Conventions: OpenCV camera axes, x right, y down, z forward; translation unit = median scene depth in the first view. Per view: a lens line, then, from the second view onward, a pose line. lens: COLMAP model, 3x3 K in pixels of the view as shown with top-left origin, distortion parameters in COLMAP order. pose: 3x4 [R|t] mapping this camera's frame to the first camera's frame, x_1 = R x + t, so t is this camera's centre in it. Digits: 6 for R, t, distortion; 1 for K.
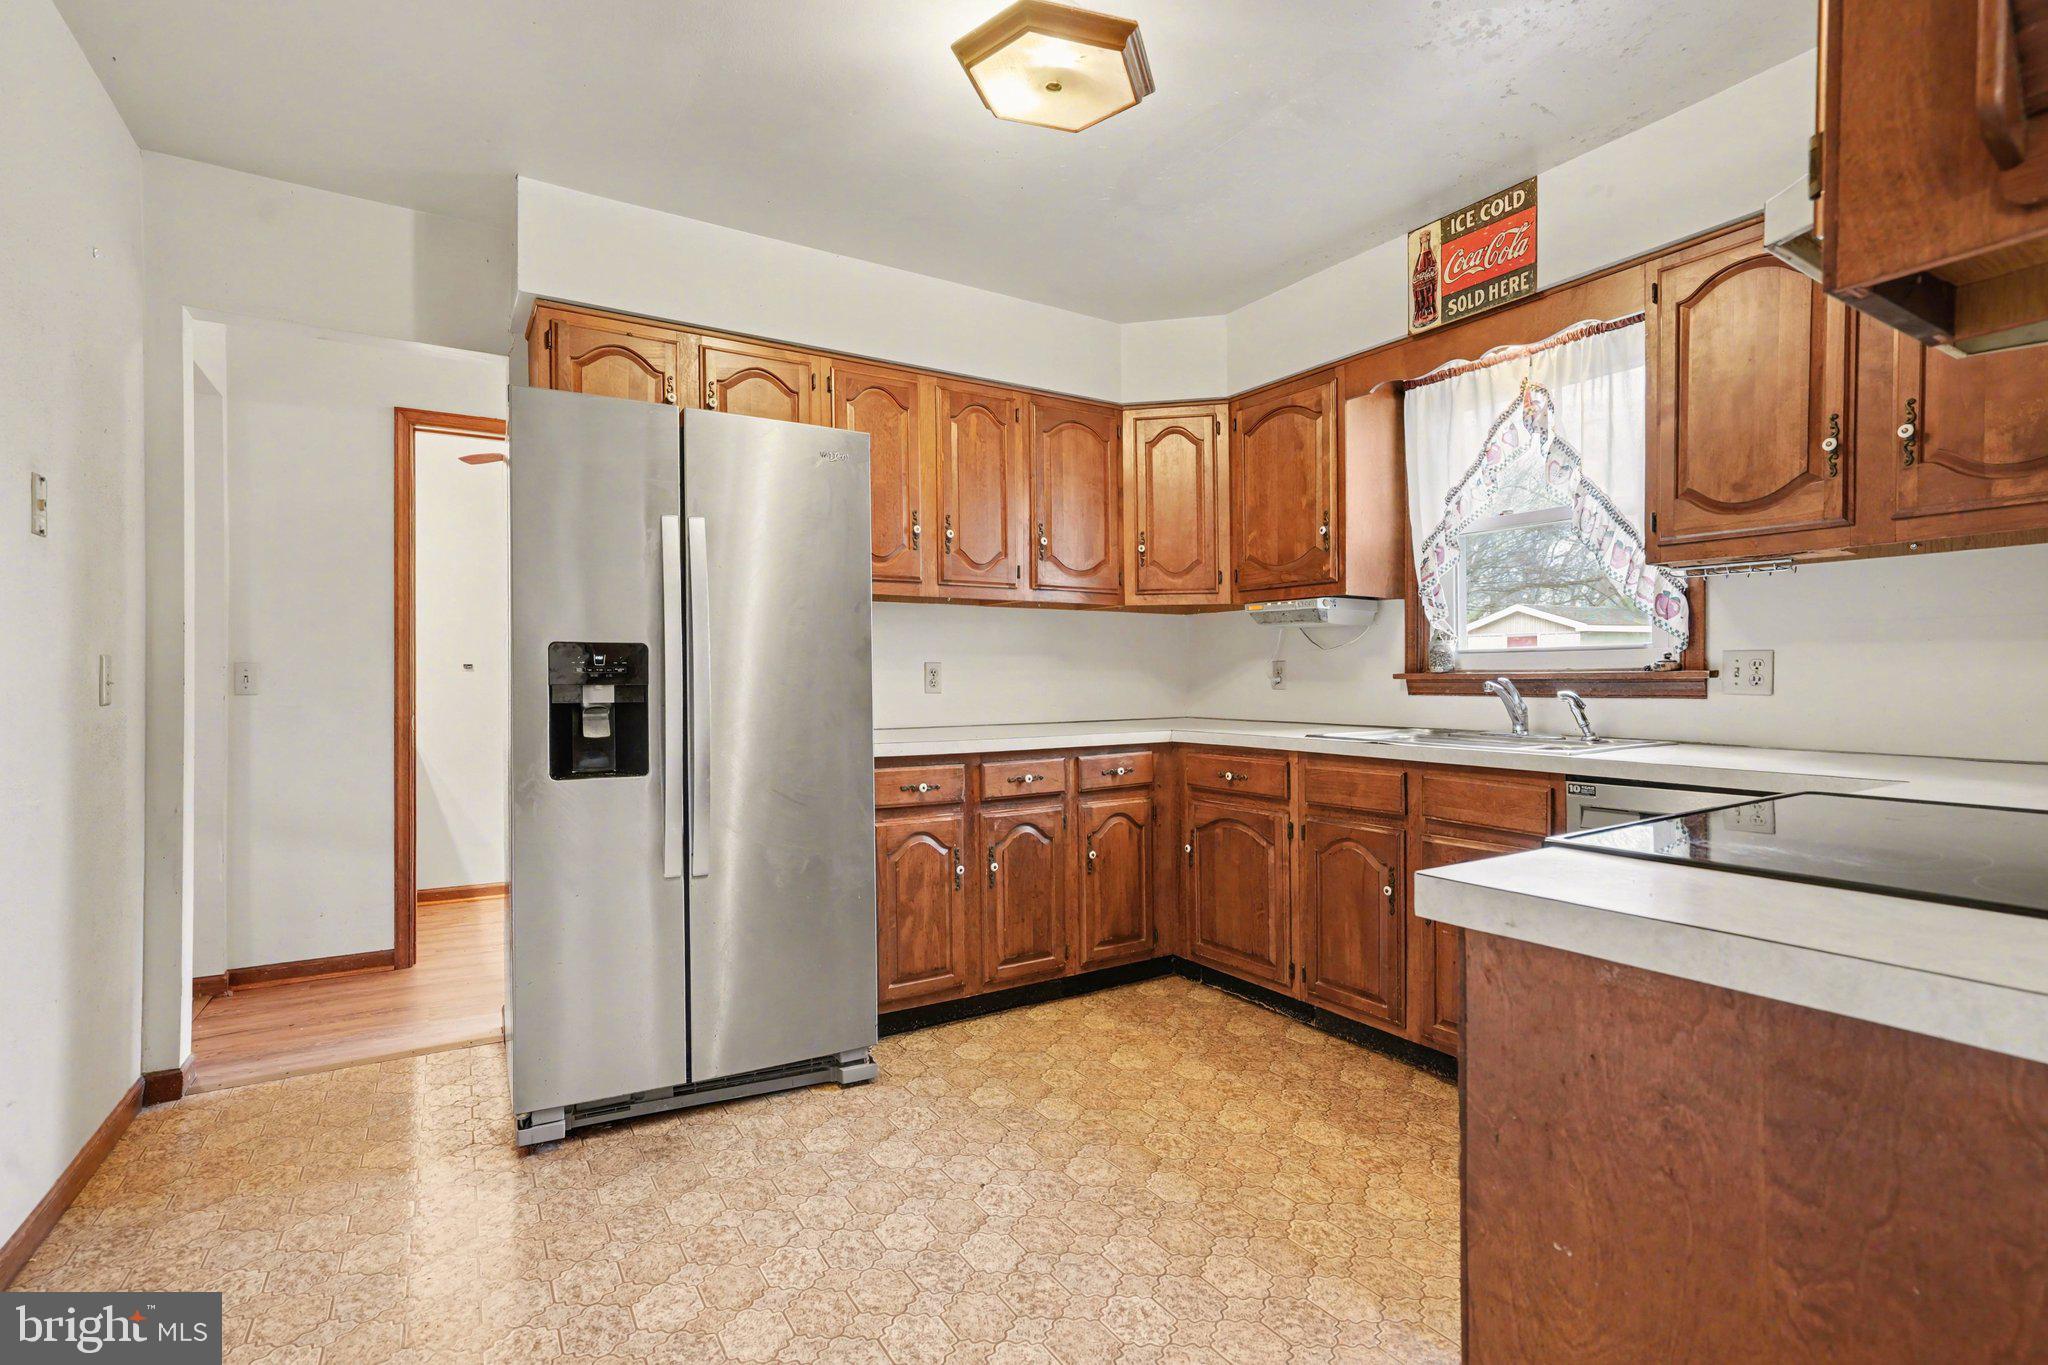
lens RADIAL K [[1023.0, 0, 1021.4], [0, 1023.0, 714.4], [0, 0, 1]] dist [-0.000907, 0.015942]
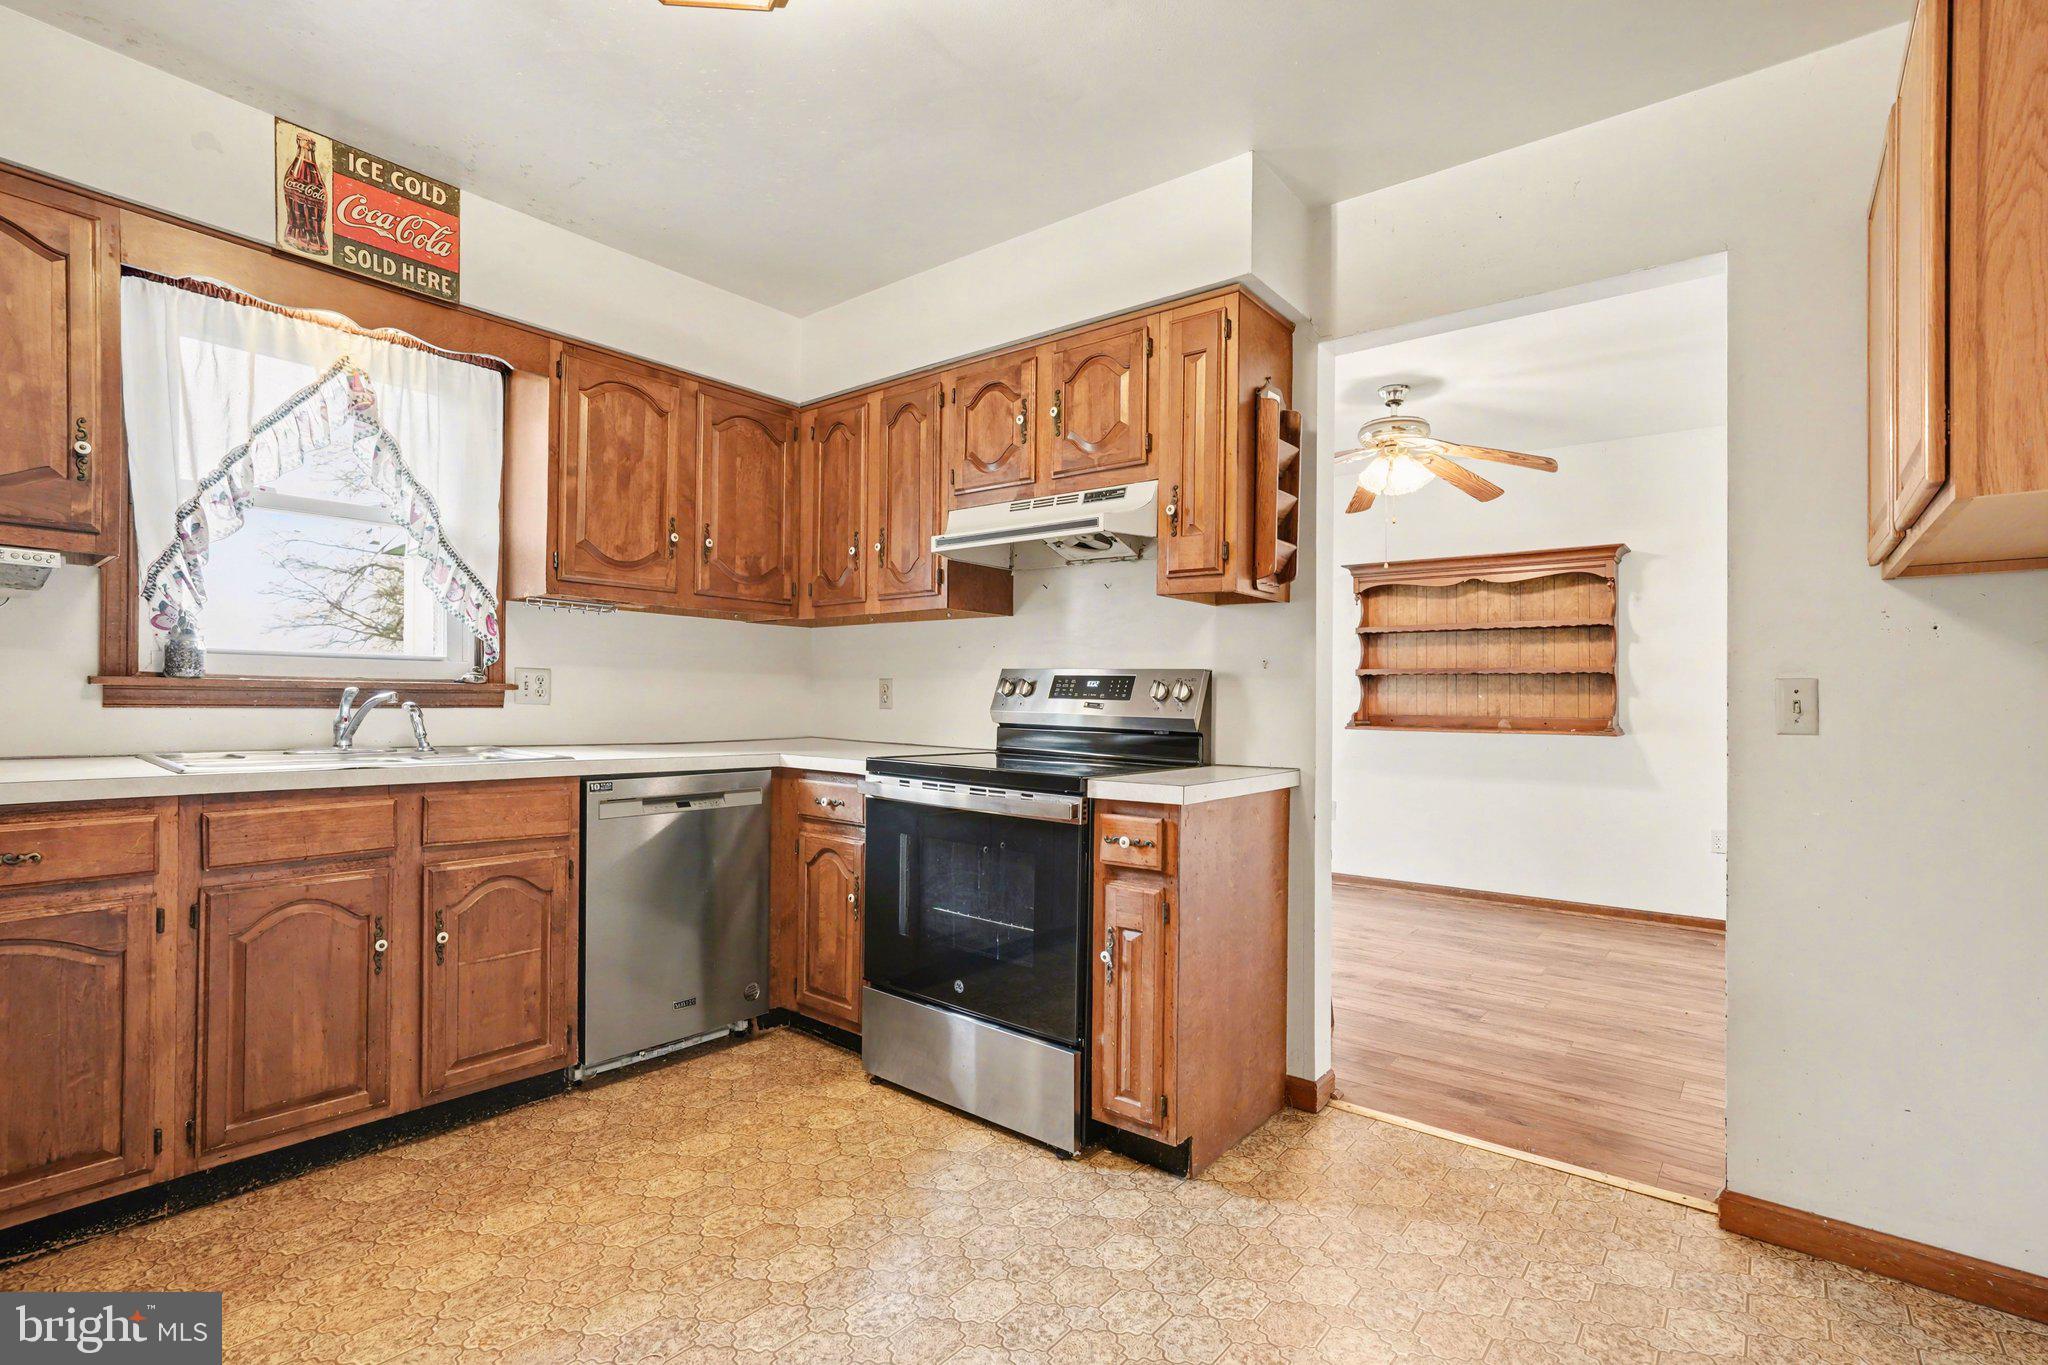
lens RADIAL K [[903.5, 0, 1027.9], [0, 903.5, 696.2], [0, 0, 1]] dist [-0.000910, 0.009772]
pose [[-0.299539, 0.000837, 0.954084, -0.496848], [0.017441, 0.999837, 0.004598, -0.022604], [-0.953925, 0.018017, -0.299505, 0.725045]]
